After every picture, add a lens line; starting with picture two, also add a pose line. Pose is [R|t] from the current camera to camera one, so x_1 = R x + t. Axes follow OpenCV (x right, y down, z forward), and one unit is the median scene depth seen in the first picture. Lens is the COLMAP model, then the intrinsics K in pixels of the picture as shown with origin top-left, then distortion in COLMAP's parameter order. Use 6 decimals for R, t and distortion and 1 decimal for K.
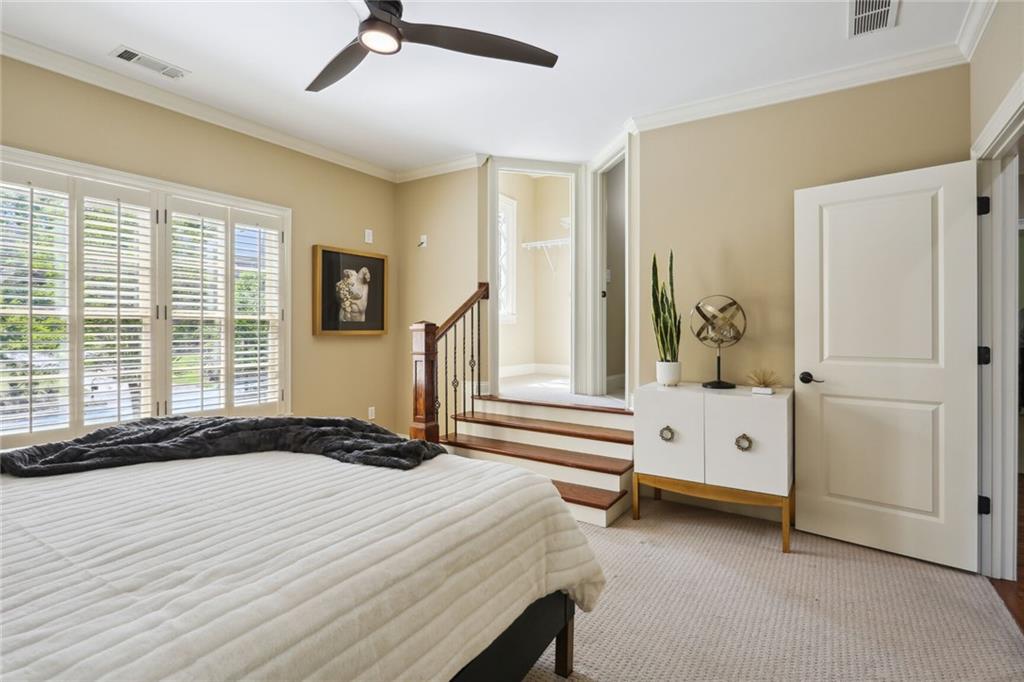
lens RADIAL K [[501.3, 0, 513.1], [0, 501.3, 333.8], [0, 0, 1]] dist [-0.025847, 0.016426]
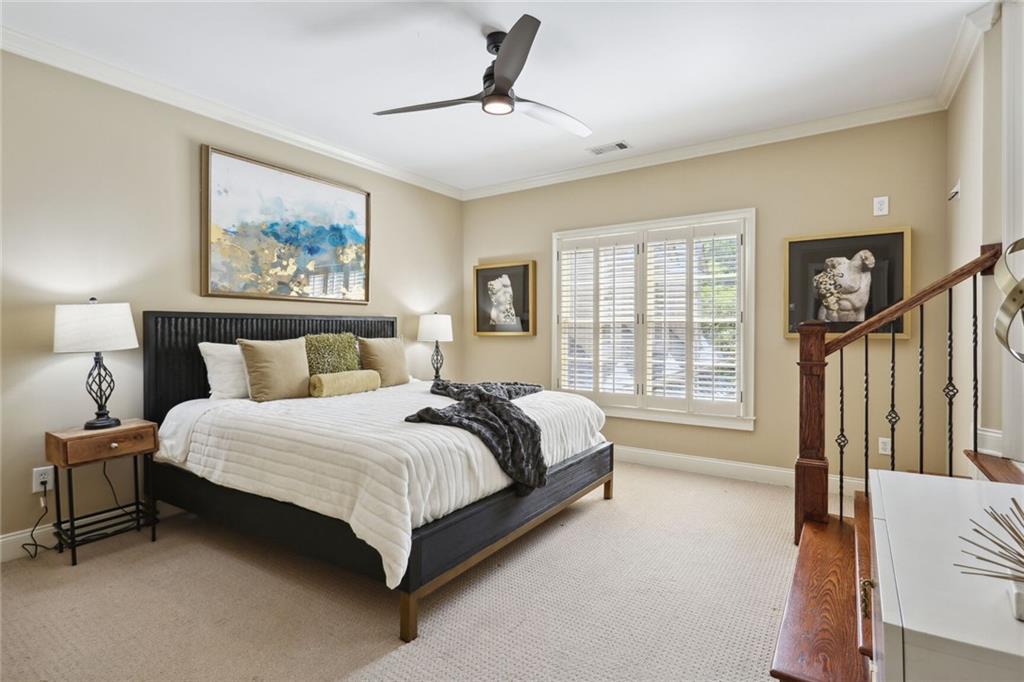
lens RADIAL K [[501.3, 0, 513.1], [0, 501.3, 333.8], [0, 0, 1]] dist [-0.025847, 0.016426]
pose [[-0.017984, 0.005092, -0.999825, 0.484448], [-0.008748, 0.999948, 0.005250, -0.005156], [0.999800, 0.008840, -0.017939, 0.495769]]
